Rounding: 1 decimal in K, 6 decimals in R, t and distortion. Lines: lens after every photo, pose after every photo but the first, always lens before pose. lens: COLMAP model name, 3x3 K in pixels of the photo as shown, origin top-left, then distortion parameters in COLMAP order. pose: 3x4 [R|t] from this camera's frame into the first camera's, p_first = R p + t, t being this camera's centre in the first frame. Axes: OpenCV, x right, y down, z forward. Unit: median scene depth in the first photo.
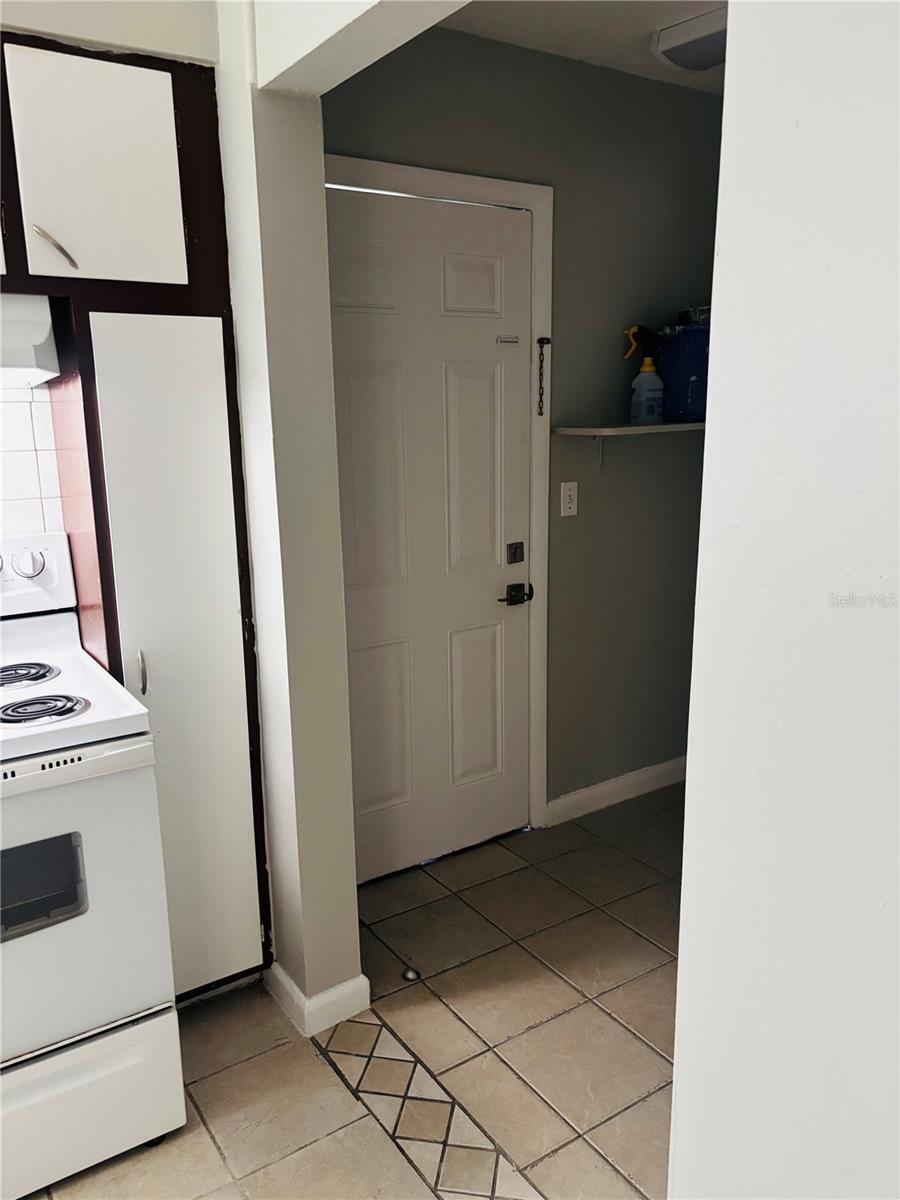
lens RADIAL K [[913.2, 0, 431.2], [0, 913.2, 610.0], [0, 0, 1]] dist [0.048151, -0.042958]
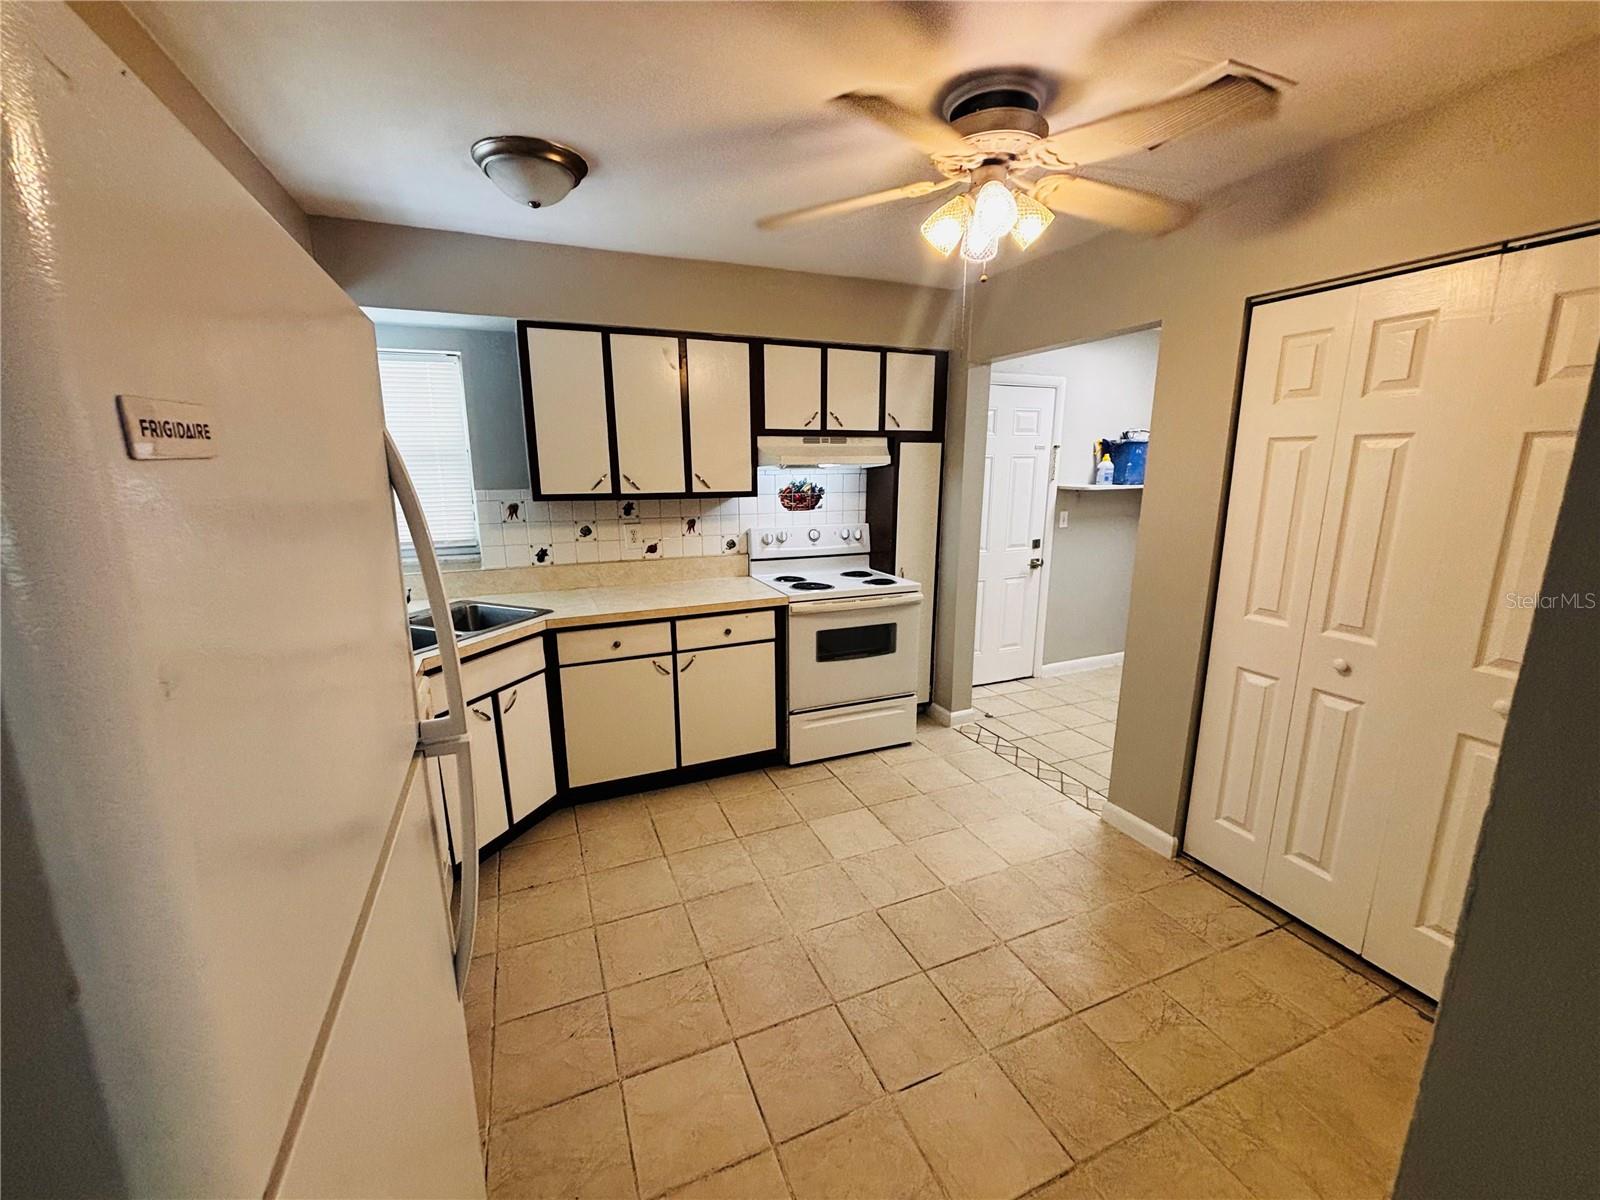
lens RADIAL K [[651.6, 0, 785.2], [0, 651.6, 611.2], [0, 0, 1]] dist [0.000111, -0.000303]
pose [[0.981603, 0.053179, -0.183377, -0.264111], [-0.053393, 0.998566, 0.003773, 0.160939], [0.183314, 0.006087, 0.983035, -0.813504]]
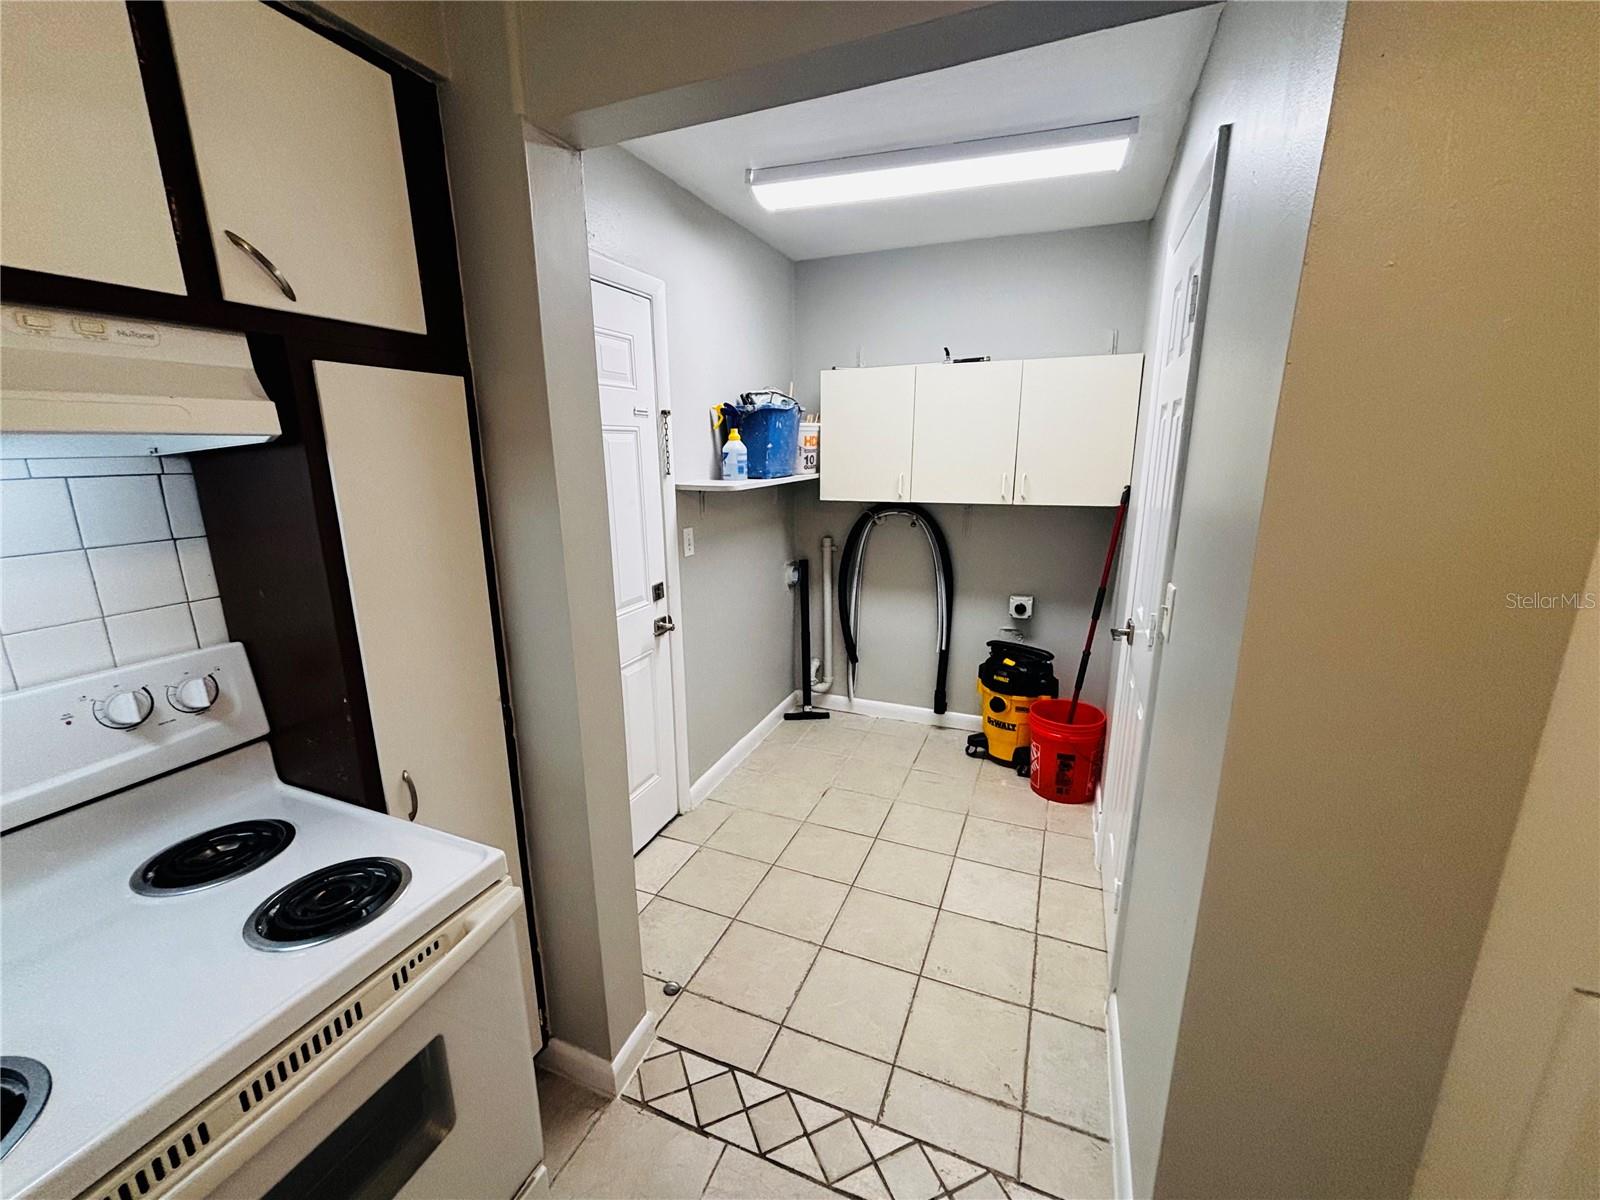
lens RADIAL K [[651.6, 0, 801.8], [0, 651.6, 605.4], [0, 0, 1]] dist [0.000111, -0.000303]
pose [[0.825265, -0.120508, 0.551739, -0.291659], [0.116468, 0.992284, 0.042523, -0.079152], [-0.552606, 0.029167, 0.832932, 0.271146]]
